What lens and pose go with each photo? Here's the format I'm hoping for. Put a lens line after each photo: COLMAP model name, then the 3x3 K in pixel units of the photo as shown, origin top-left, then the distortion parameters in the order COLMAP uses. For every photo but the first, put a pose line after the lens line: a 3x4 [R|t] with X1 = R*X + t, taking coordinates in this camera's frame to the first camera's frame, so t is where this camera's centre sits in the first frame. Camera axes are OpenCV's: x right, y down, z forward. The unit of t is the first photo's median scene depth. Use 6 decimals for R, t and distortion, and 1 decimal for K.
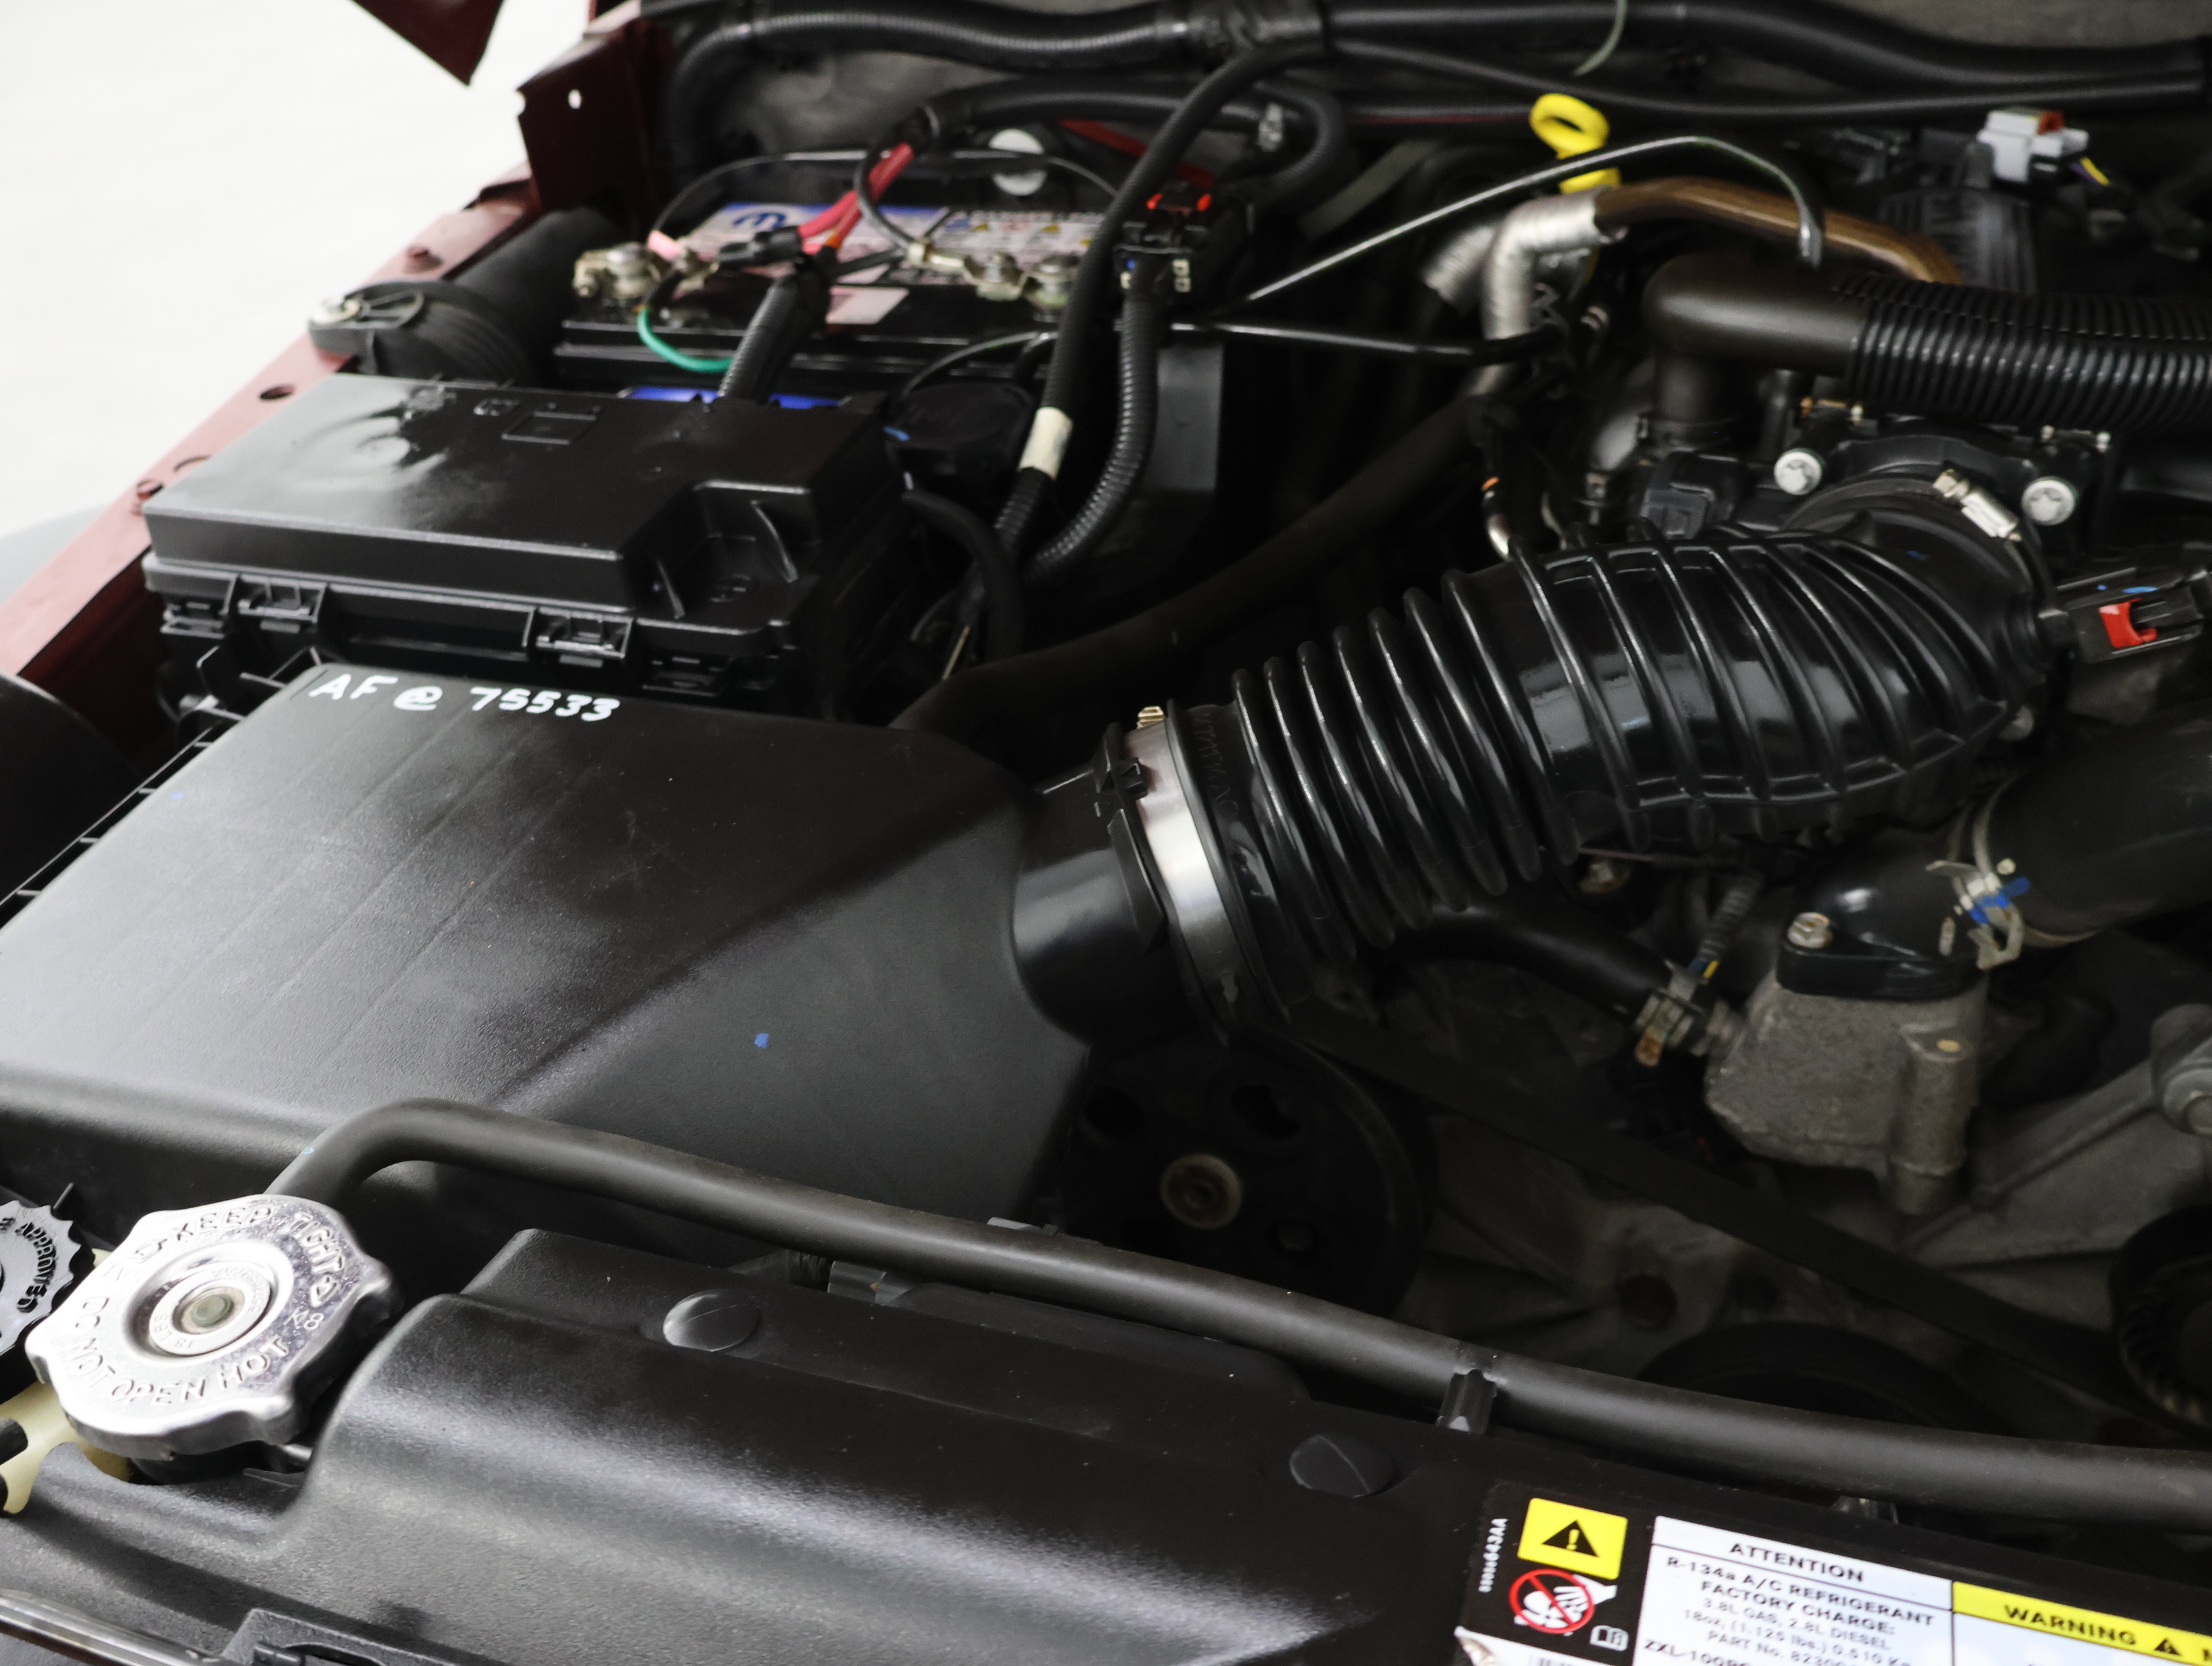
lens RADIAL K [[2060.6, 0, 1106.0], [0, 2060.6, 833.0], [0, 0, 1]] dist [-0.005830, 0.007454]
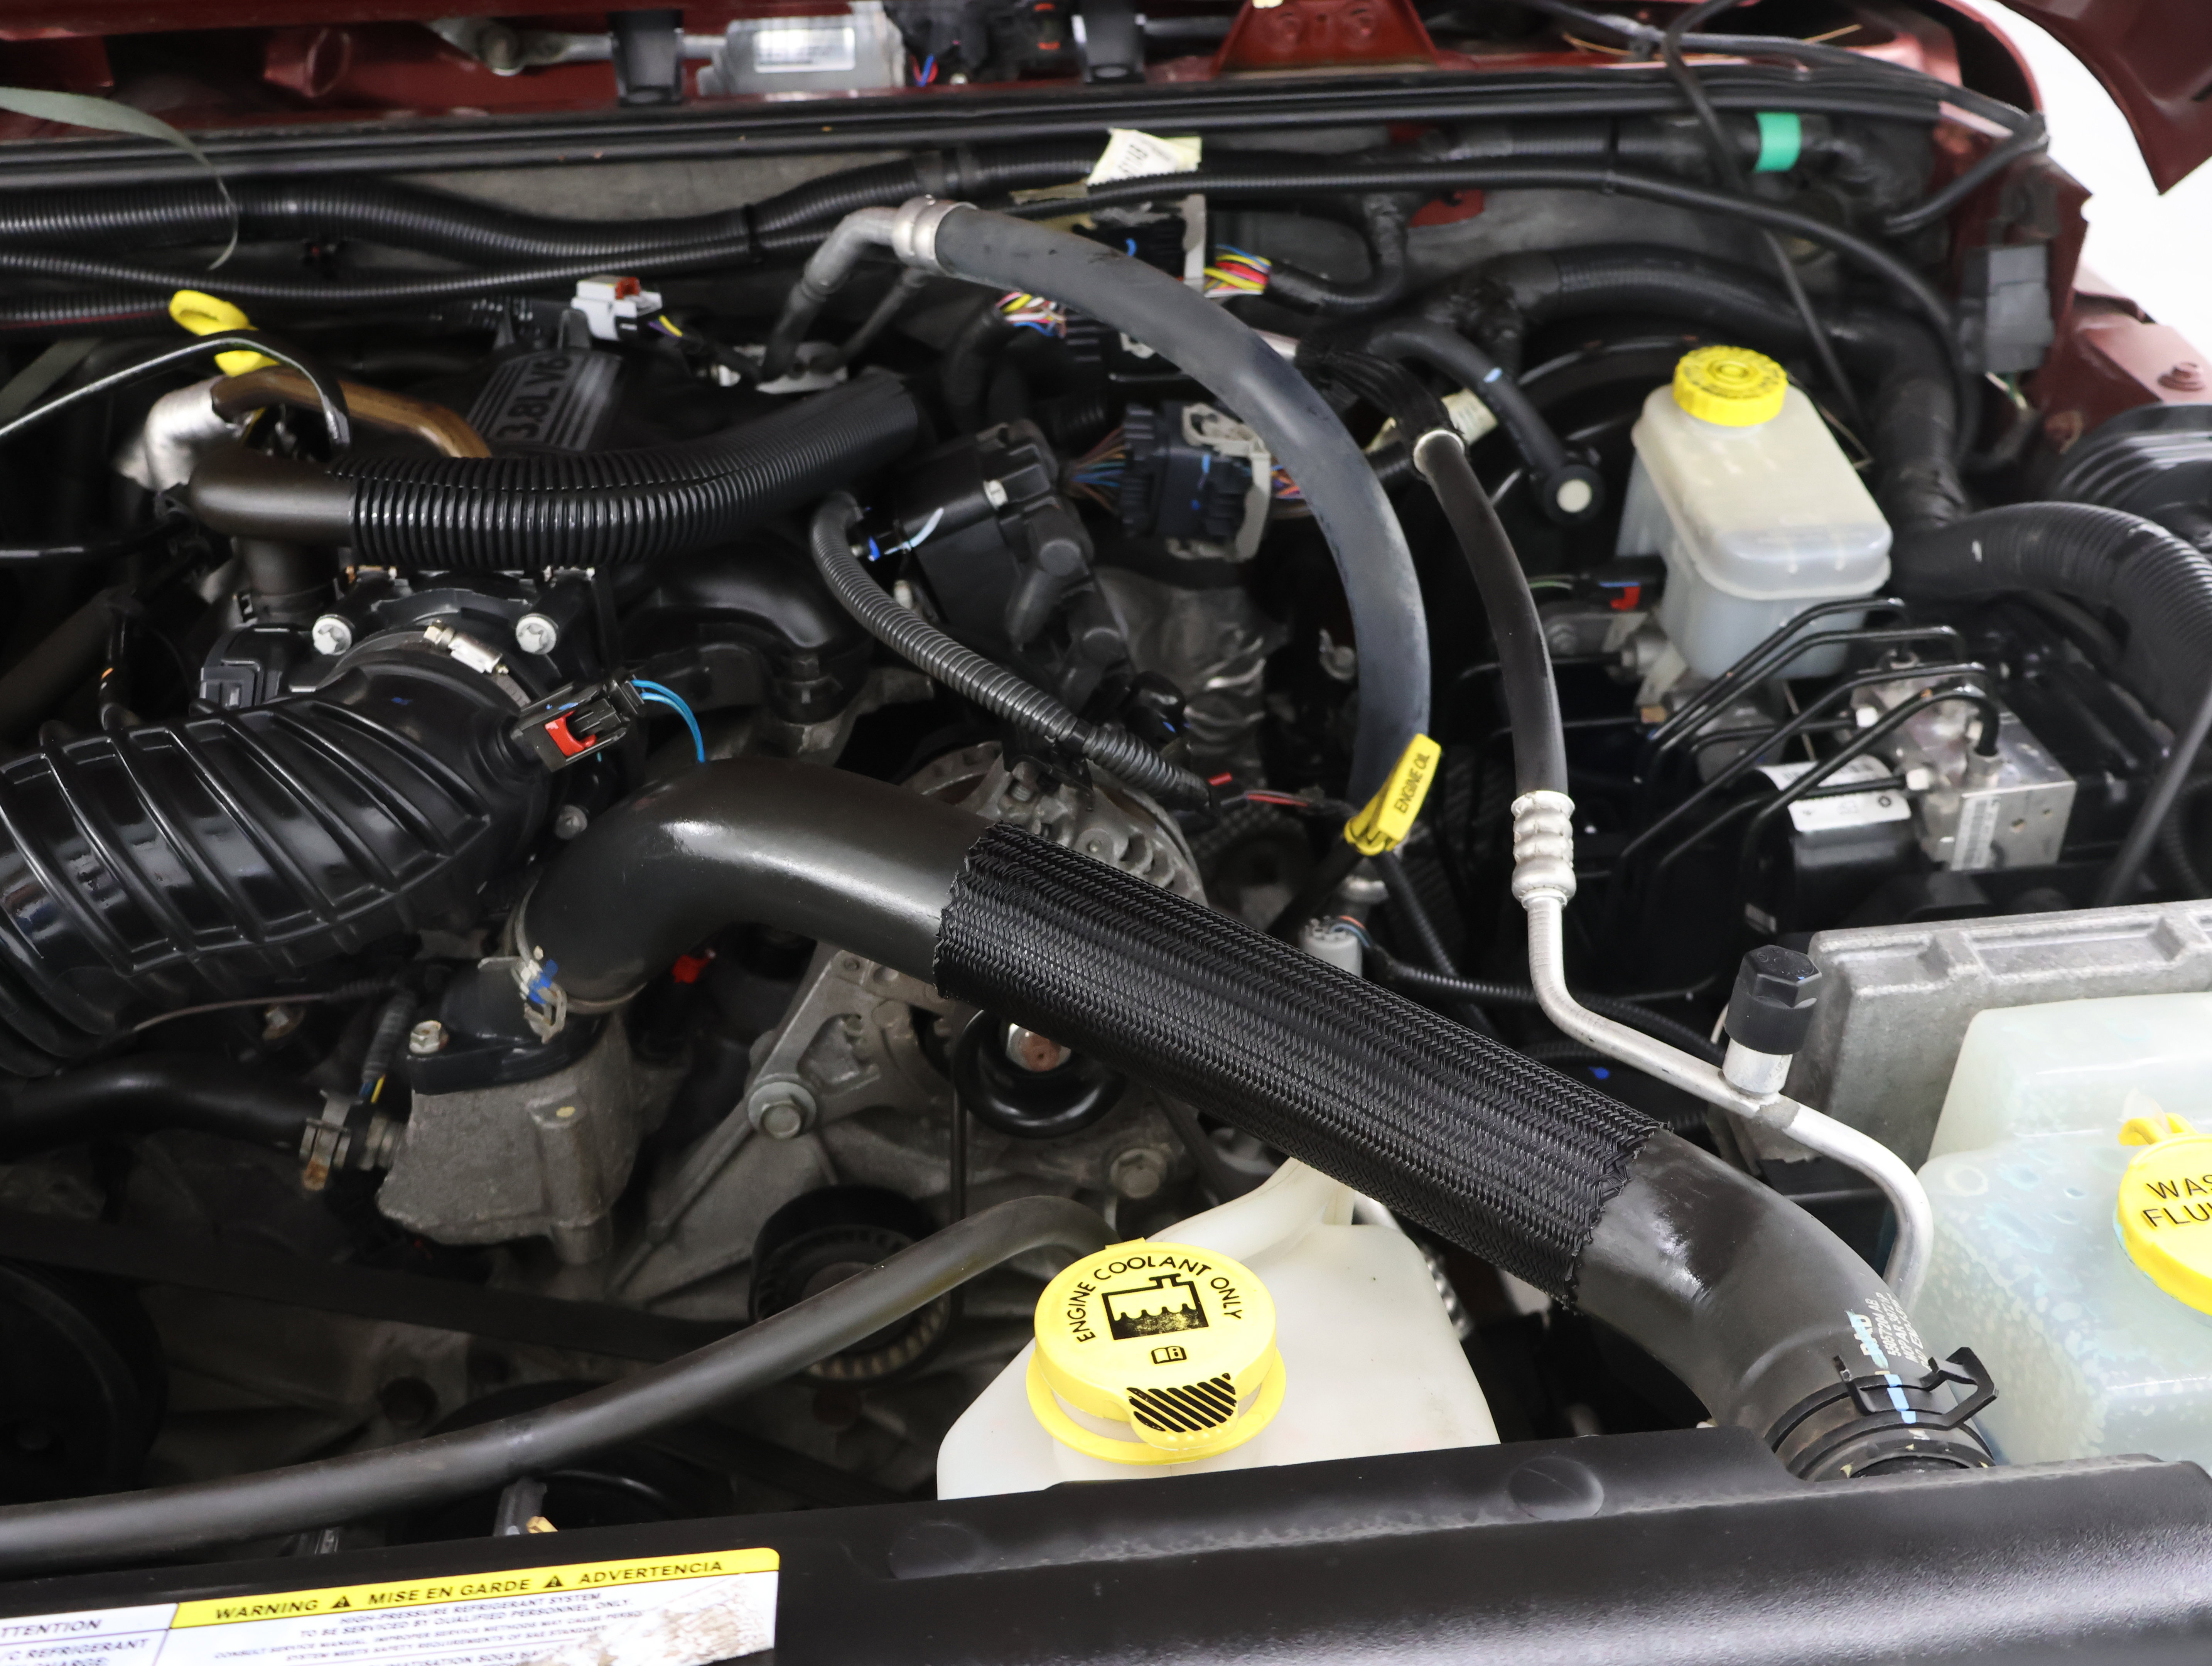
lens RADIAL K [[2060.6, 0, 1106.0], [0, 2060.6, 833.0], [0, 0, 1]] dist [-0.005830, 0.007454]
pose [[0.905558, -0.174603, 0.386623, 0.261129], [0.194151, 0.980901, -0.011760, 0.023087], [-0.377186, 0.085712, 0.922163, -0.170142]]
